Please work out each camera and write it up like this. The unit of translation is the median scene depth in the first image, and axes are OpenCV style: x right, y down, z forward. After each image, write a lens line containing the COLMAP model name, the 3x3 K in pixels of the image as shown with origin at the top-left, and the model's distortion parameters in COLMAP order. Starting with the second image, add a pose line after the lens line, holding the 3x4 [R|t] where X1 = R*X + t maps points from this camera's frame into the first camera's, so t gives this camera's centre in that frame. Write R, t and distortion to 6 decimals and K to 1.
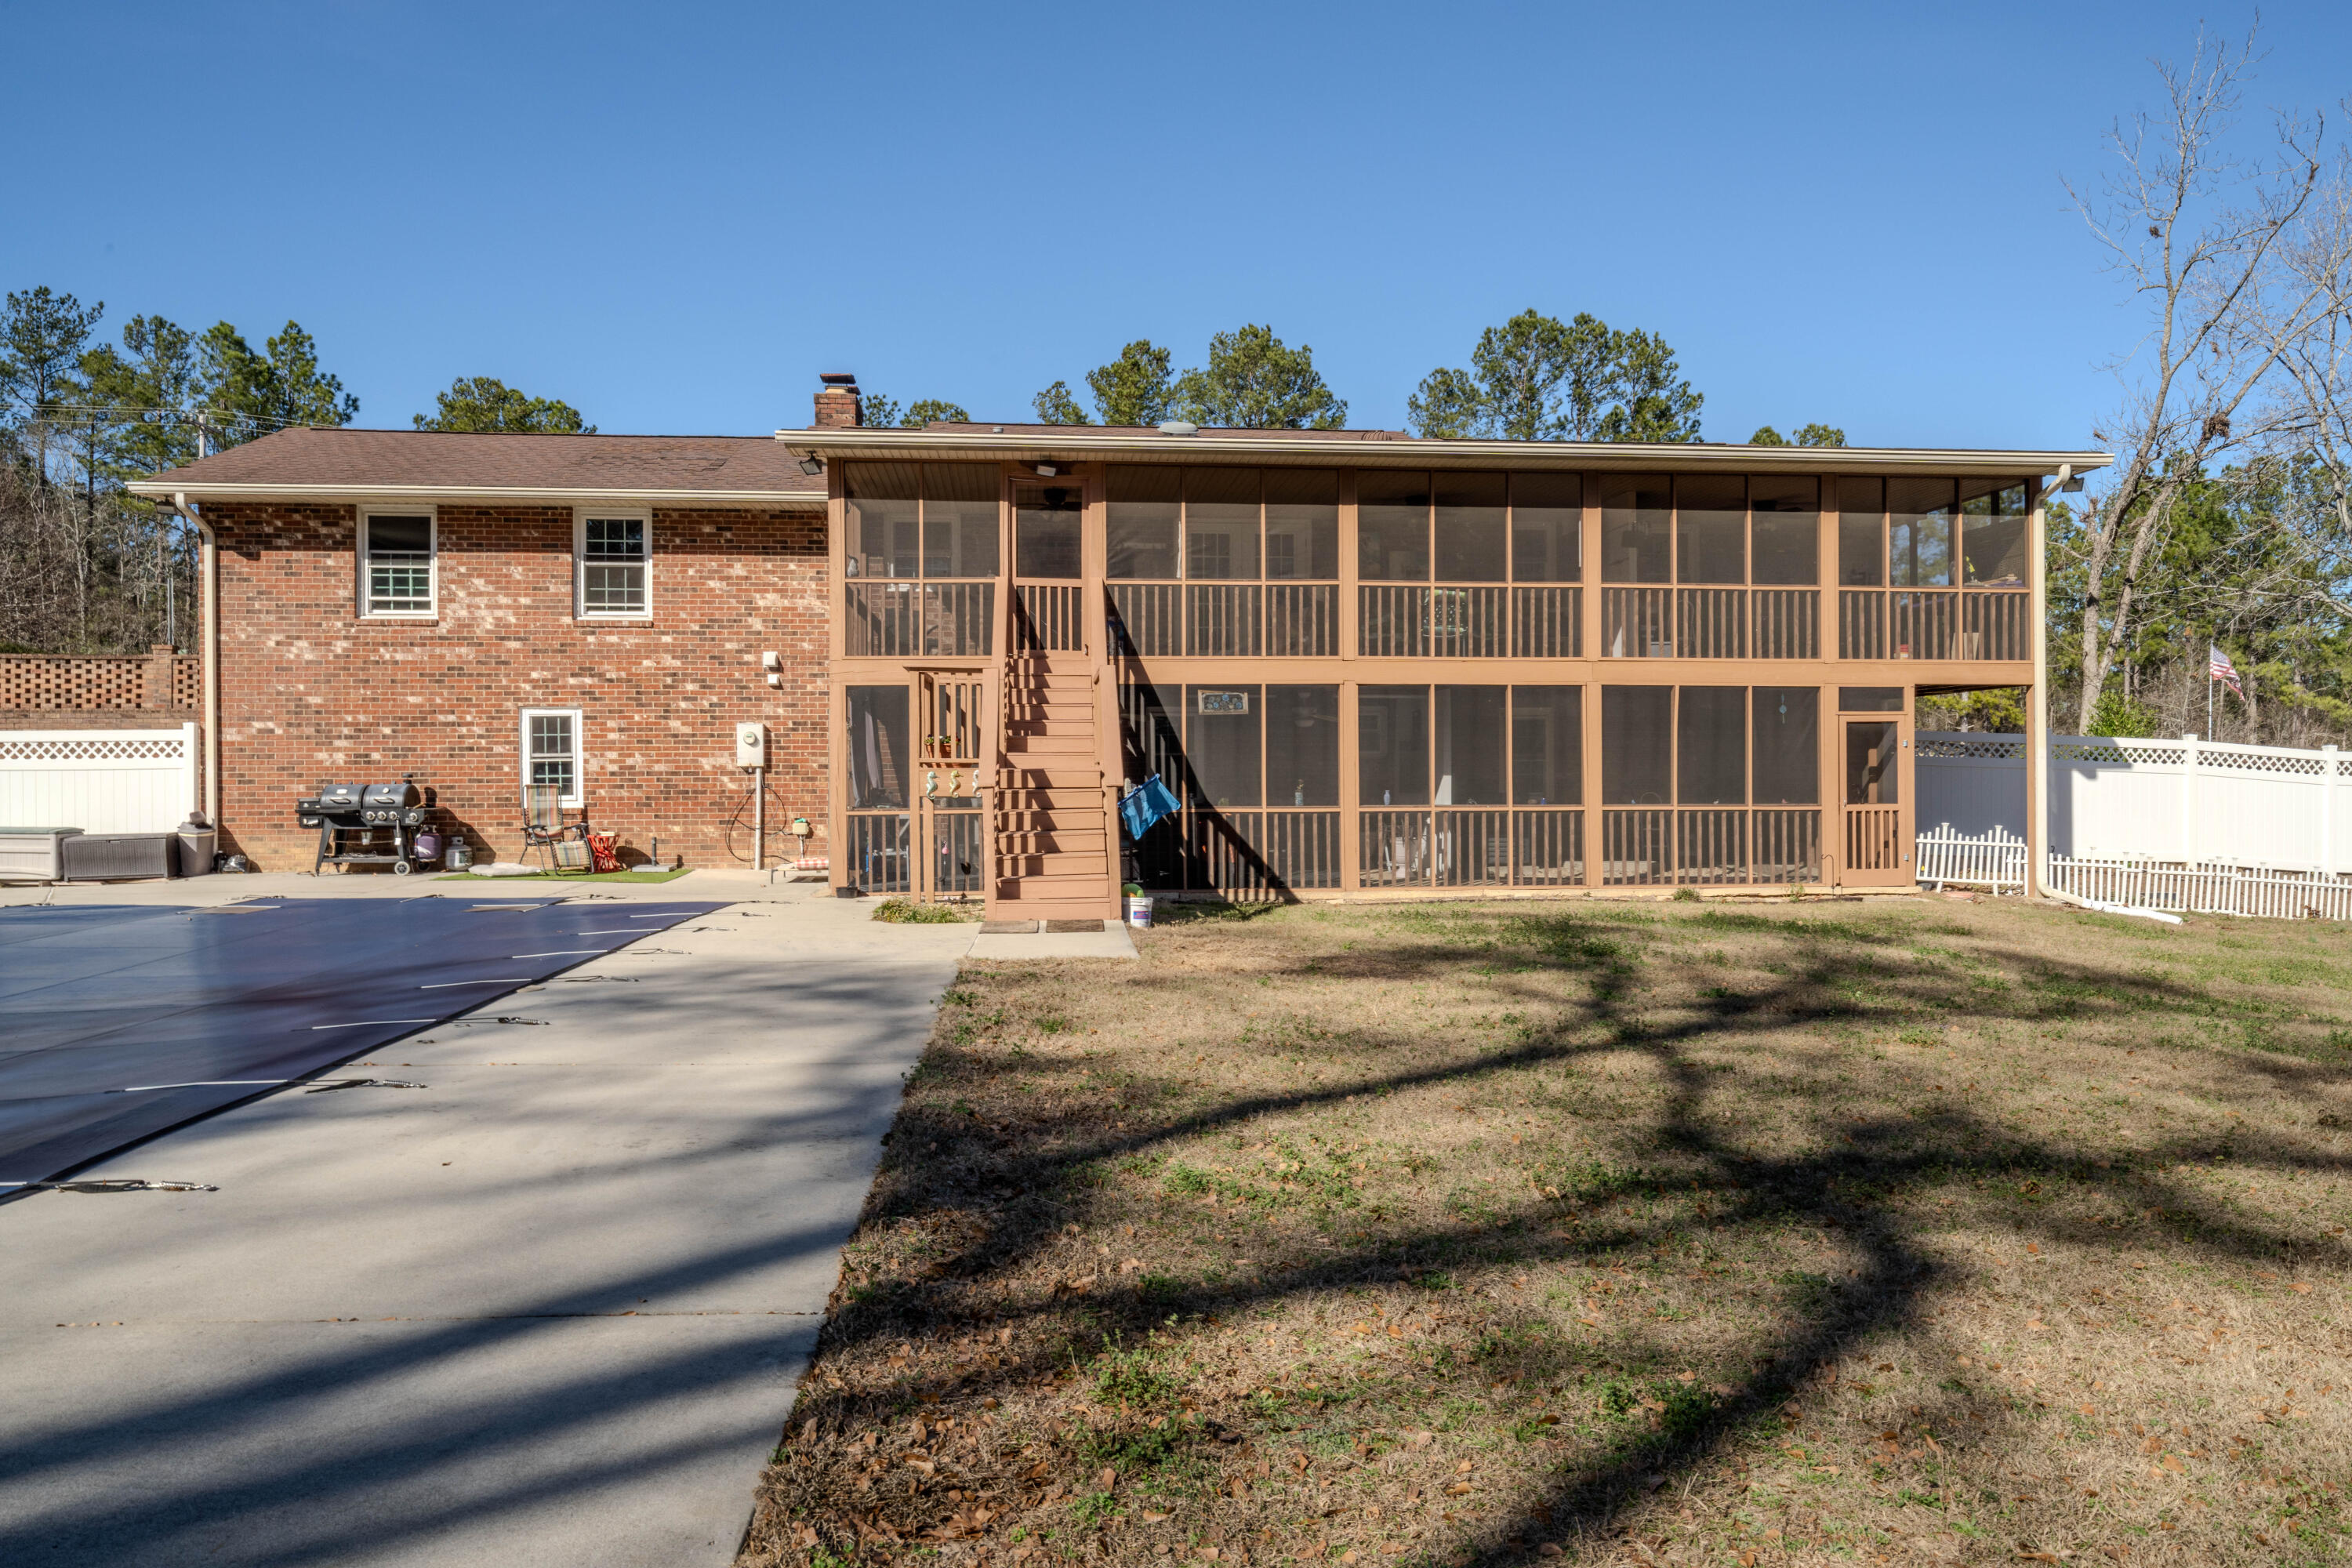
lens RADIAL K [[1608.5, 0, 1176.3], [0, 1608.5, 772.9], [0, 0, 1]] dist [0.002688, 0.005449]
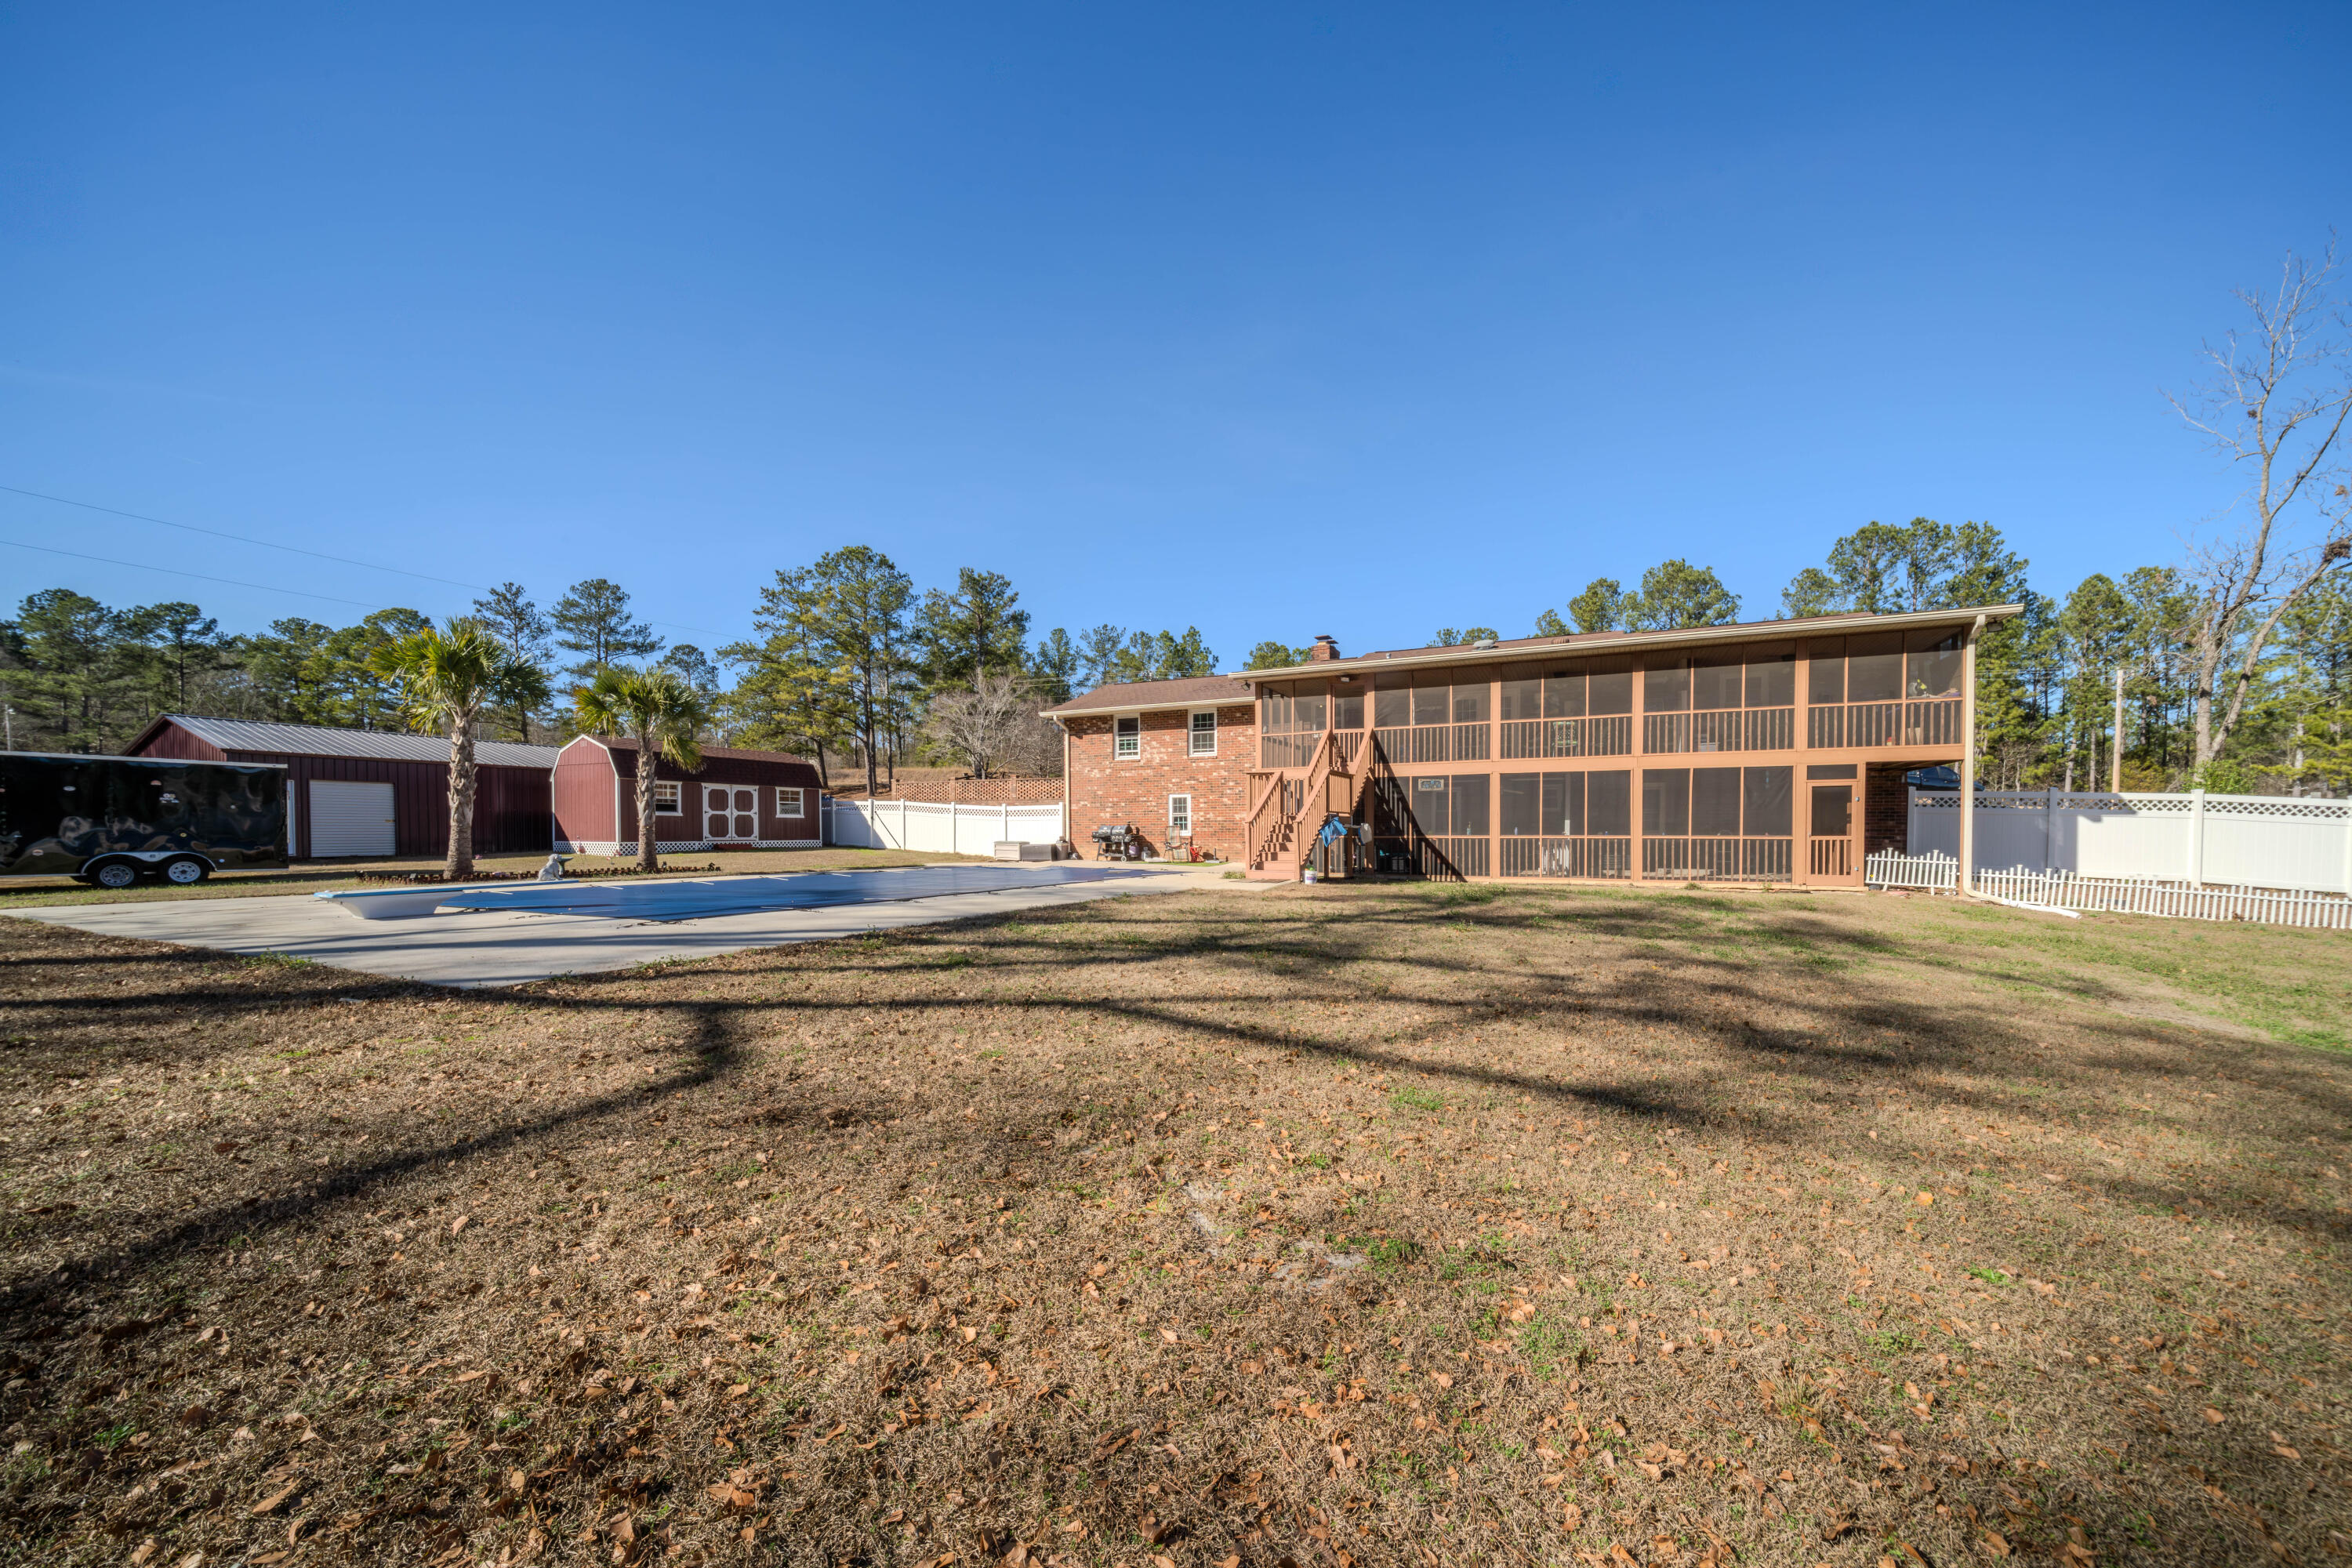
lens RADIAL K [[826.8, 0, 1184.7], [0, 826.8, 848.1], [0, 0, 1]] dist [0.002114, 0.000039]
pose [[0.860458, 0.013745, -0.509335, 0.255530], [-0.000965, 0.999678, 0.025347, 0.009516], [0.509520, -0.021319, 0.860195, -0.060024]]
